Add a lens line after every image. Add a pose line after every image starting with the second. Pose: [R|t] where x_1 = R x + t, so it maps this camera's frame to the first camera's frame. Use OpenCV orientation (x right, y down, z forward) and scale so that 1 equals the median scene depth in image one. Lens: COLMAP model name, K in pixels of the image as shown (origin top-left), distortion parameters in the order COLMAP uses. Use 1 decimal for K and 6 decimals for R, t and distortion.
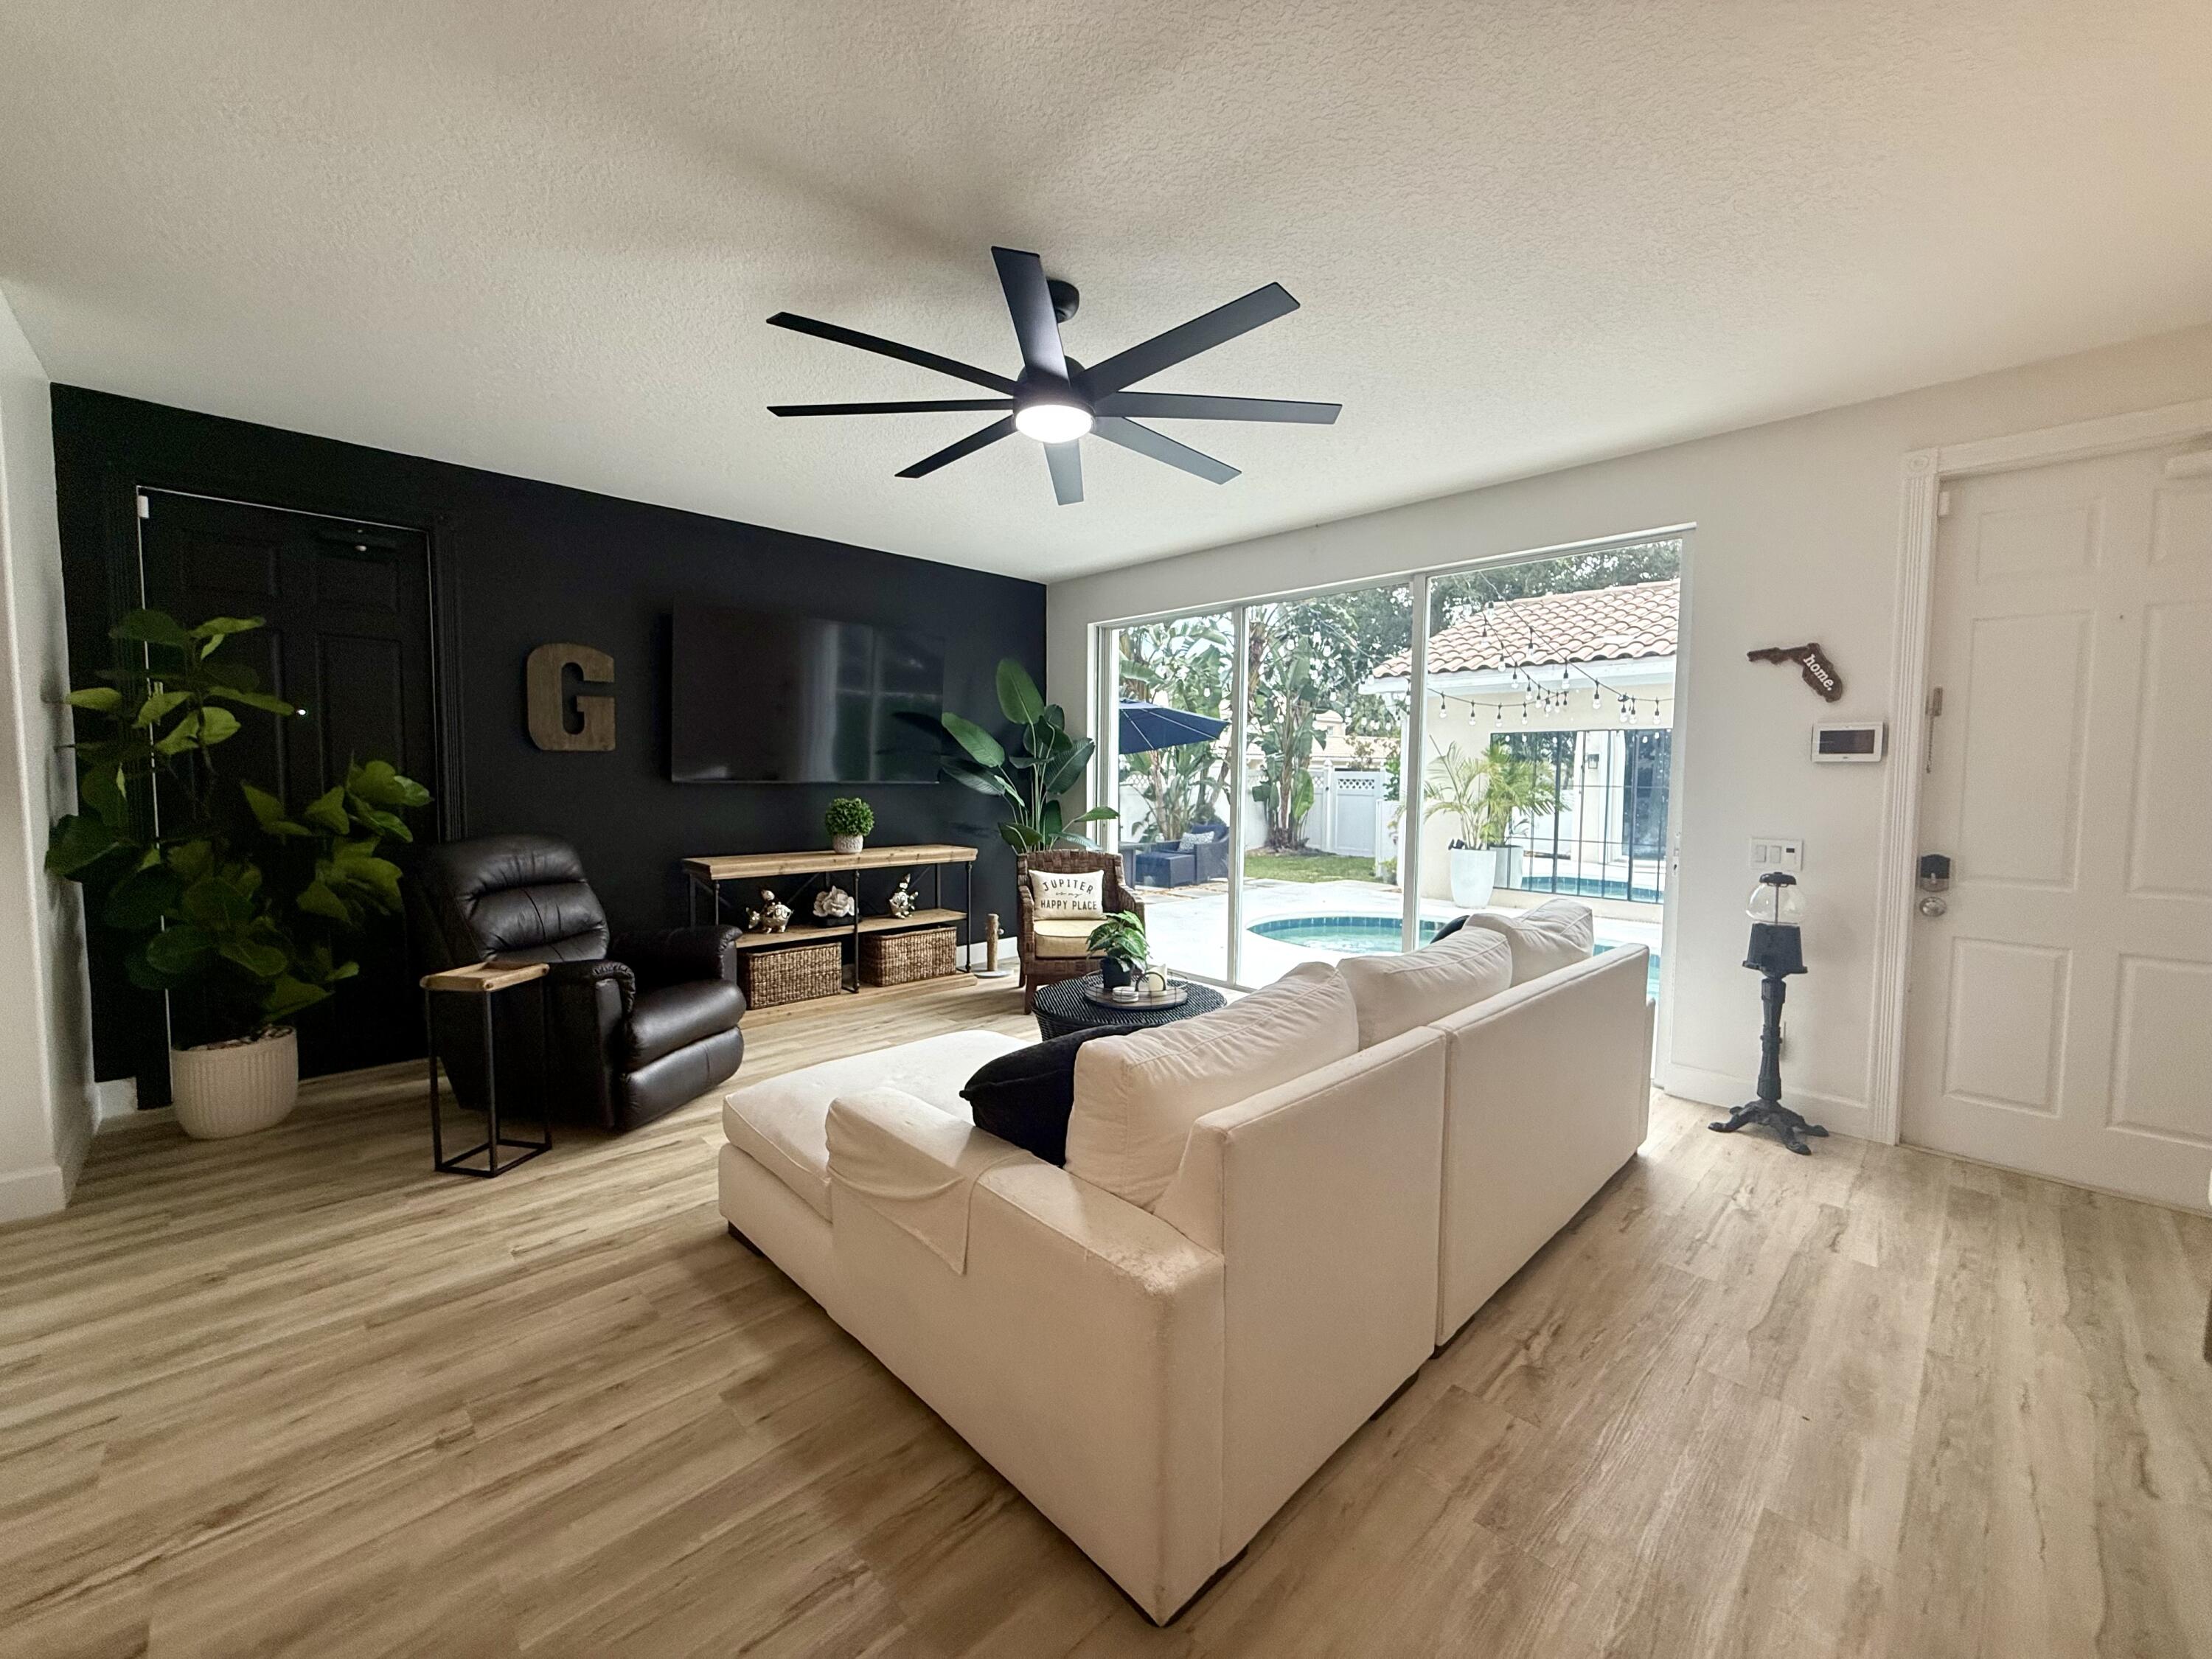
lens RADIAL K [[881.4, 0, 1099.8], [0, 881.4, 824.5], [0, 0, 1]] dist [-0.000212, 0.000105]
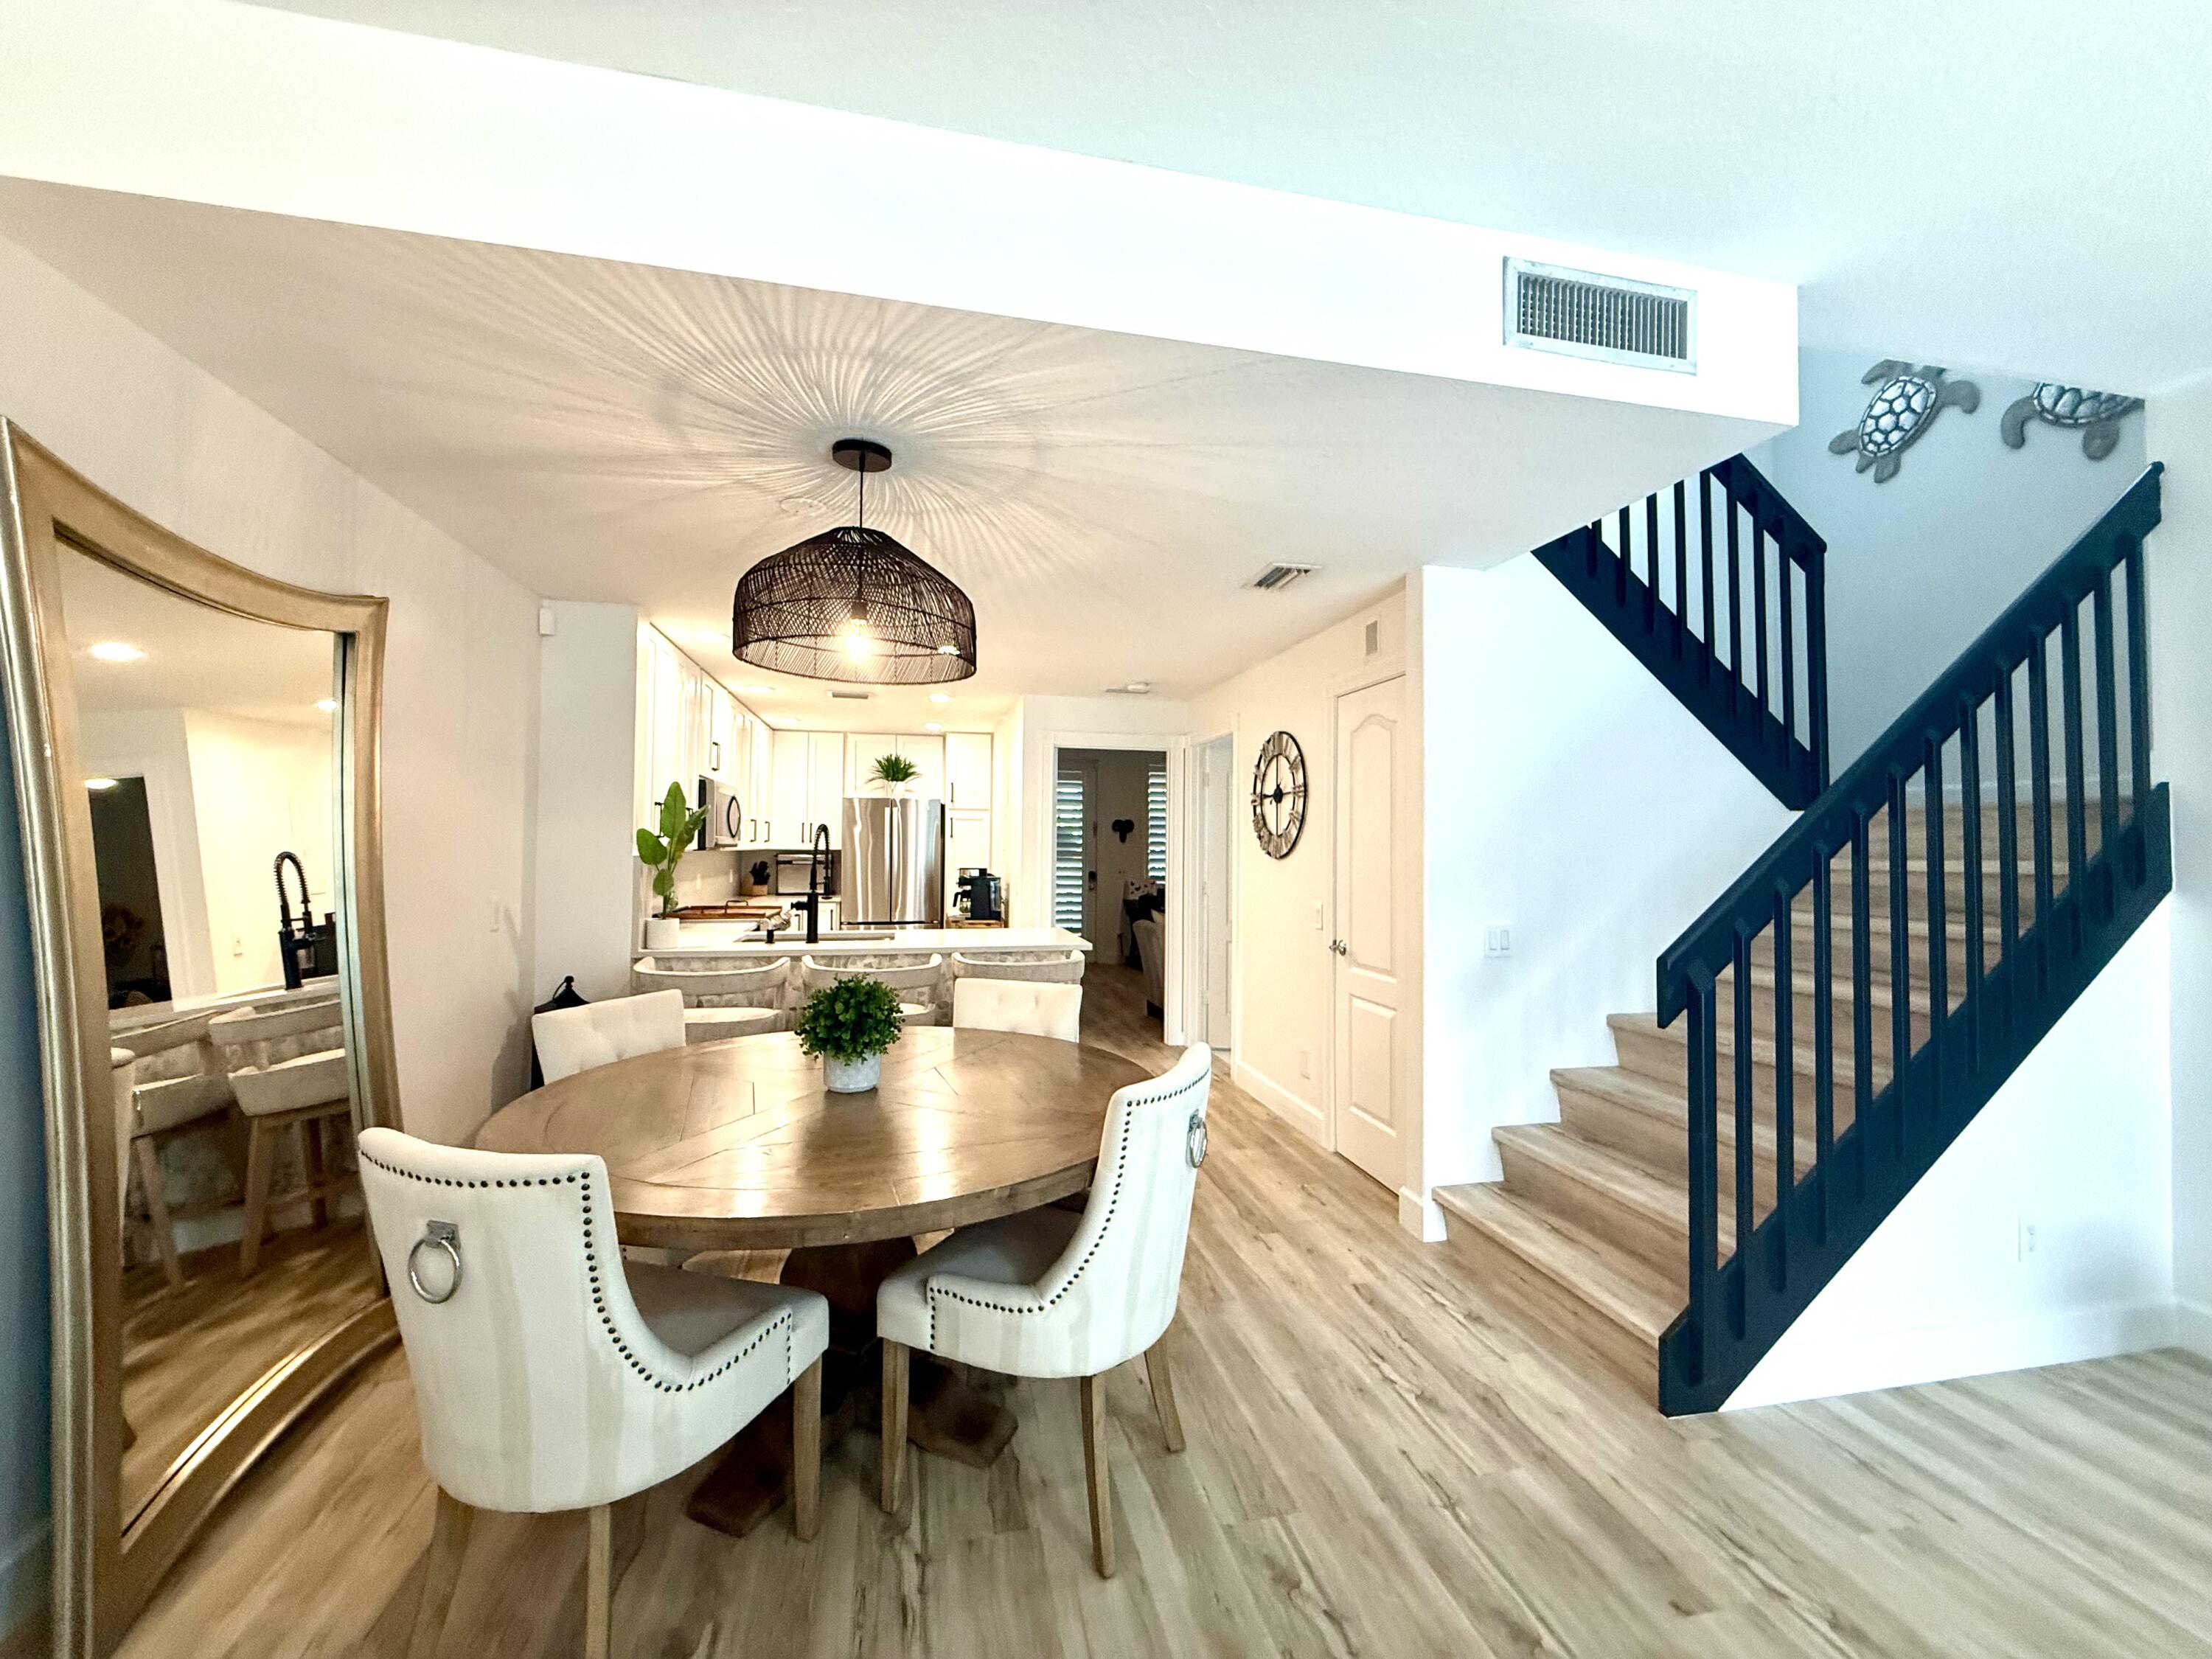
lens RADIAL K [[881.4, 0, 1099.8], [0, 881.4, 824.5], [0, 0, 1]] dist [-0.000212, 0.000105]
pose [[-0.527273, -0.033886, -0.849020, 0.154510], [-0.064027, 0.997948, -0.000067, -0.032475], [0.847280, 0.054325, -0.528361, 0.362024]]
